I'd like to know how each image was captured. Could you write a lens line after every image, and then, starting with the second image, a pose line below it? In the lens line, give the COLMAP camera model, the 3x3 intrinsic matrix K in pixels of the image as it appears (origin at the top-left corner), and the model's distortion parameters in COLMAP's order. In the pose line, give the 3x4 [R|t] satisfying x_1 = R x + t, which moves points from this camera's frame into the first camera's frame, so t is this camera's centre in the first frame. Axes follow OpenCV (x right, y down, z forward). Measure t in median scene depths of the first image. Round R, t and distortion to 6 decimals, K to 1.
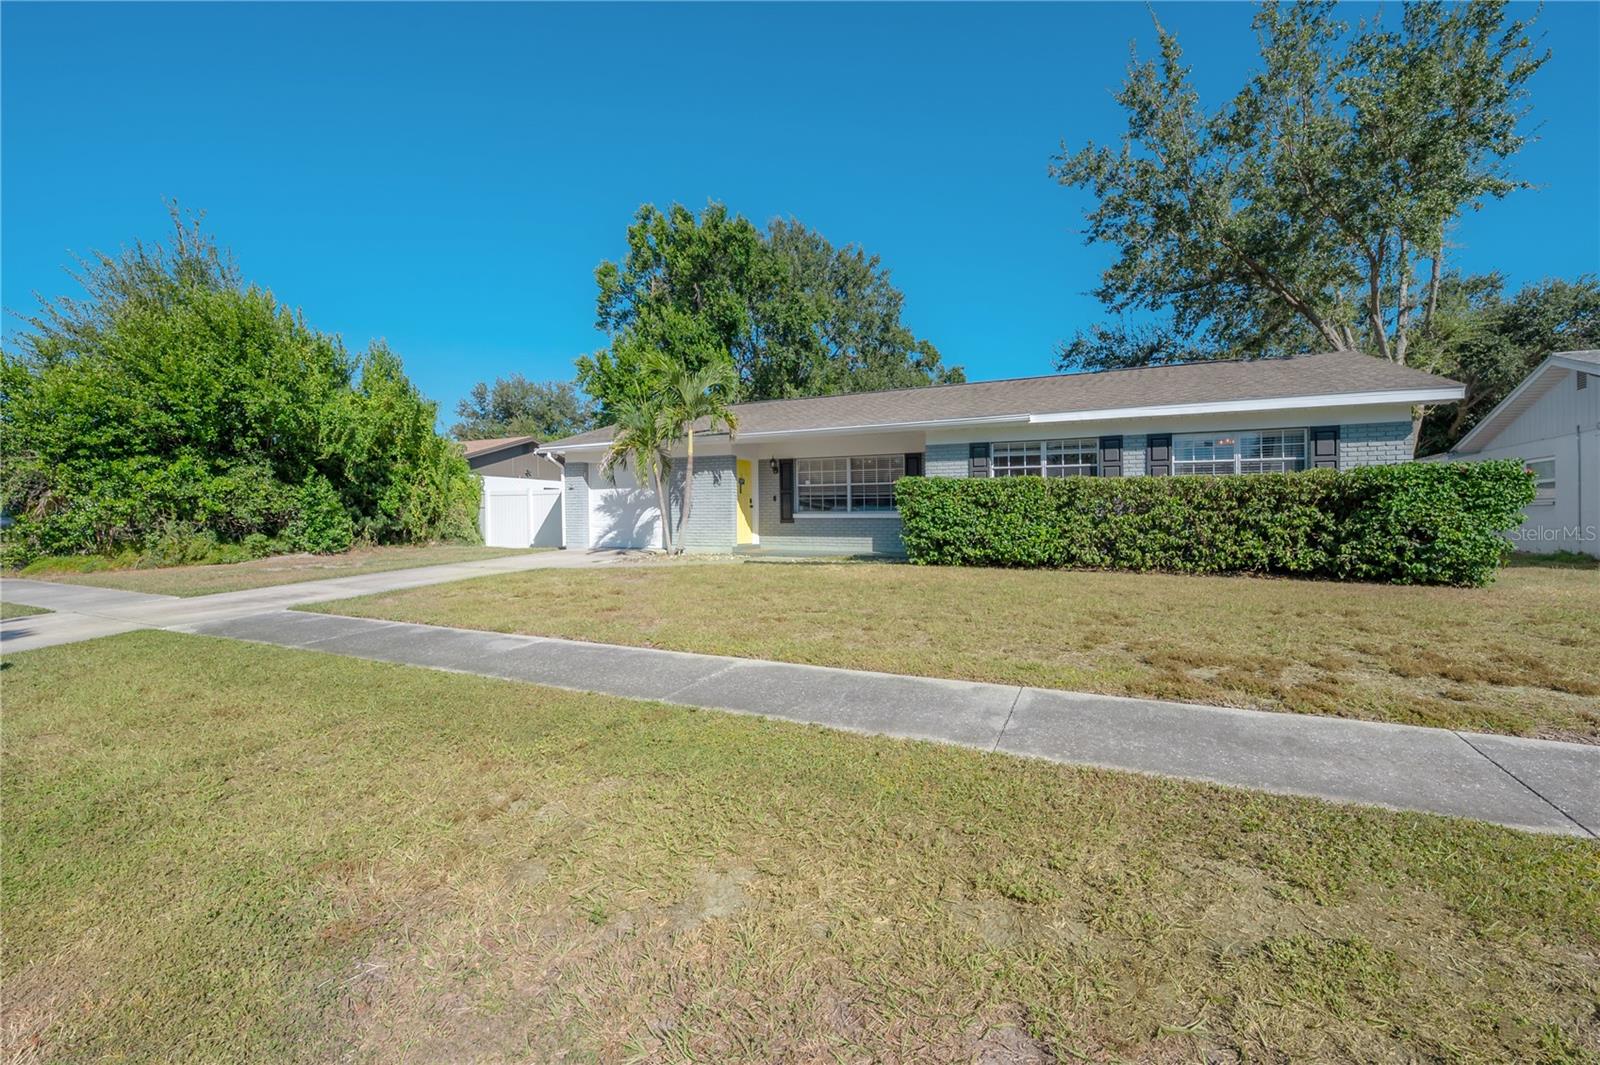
lens RADIAL K [[628.3, 0, 800.0], [0, 628.3, 532.5], [0, 0, 1]] dist [-0.000764, -0.000058]
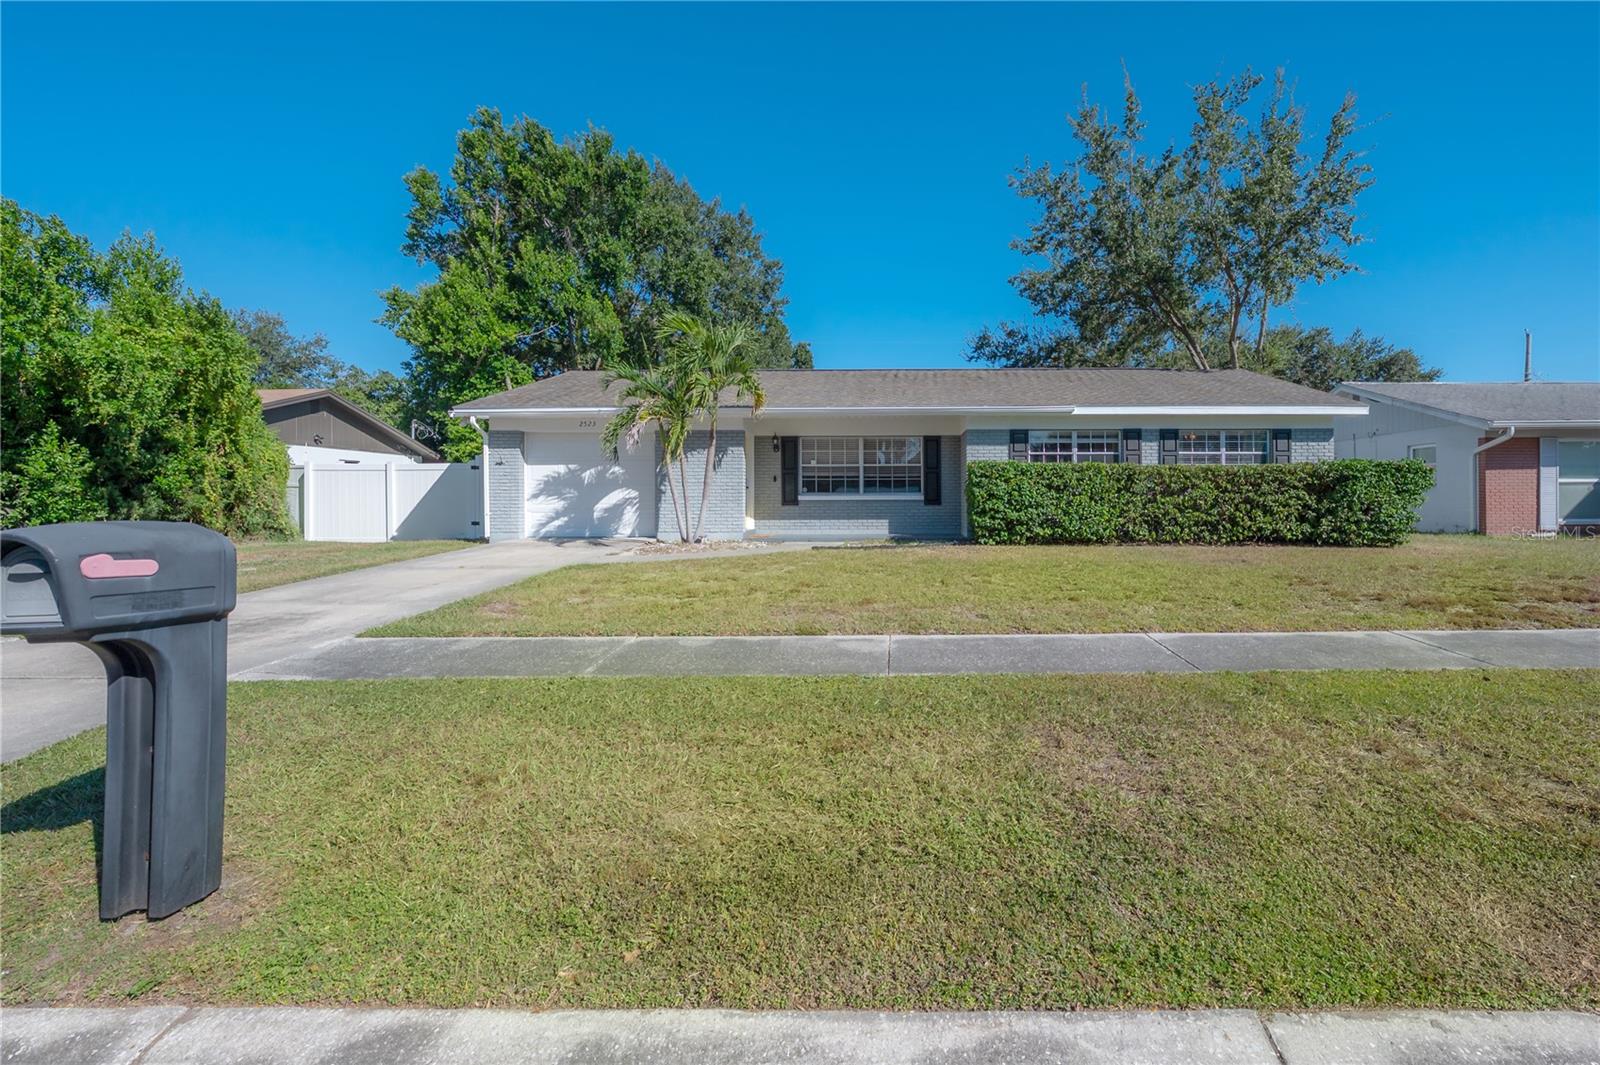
lens RADIAL K [[693.8, 0, 800.7], [0, 693.8, 501.4], [0, 0, 1]] dist [0.003516, 0.000183]
pose [[0.909267, -0.004574, 0.416188, -0.482508], [0.012517, 0.999788, -0.016359, -0.004933], [-0.416025, 0.020084, 0.909131, 0.072156]]
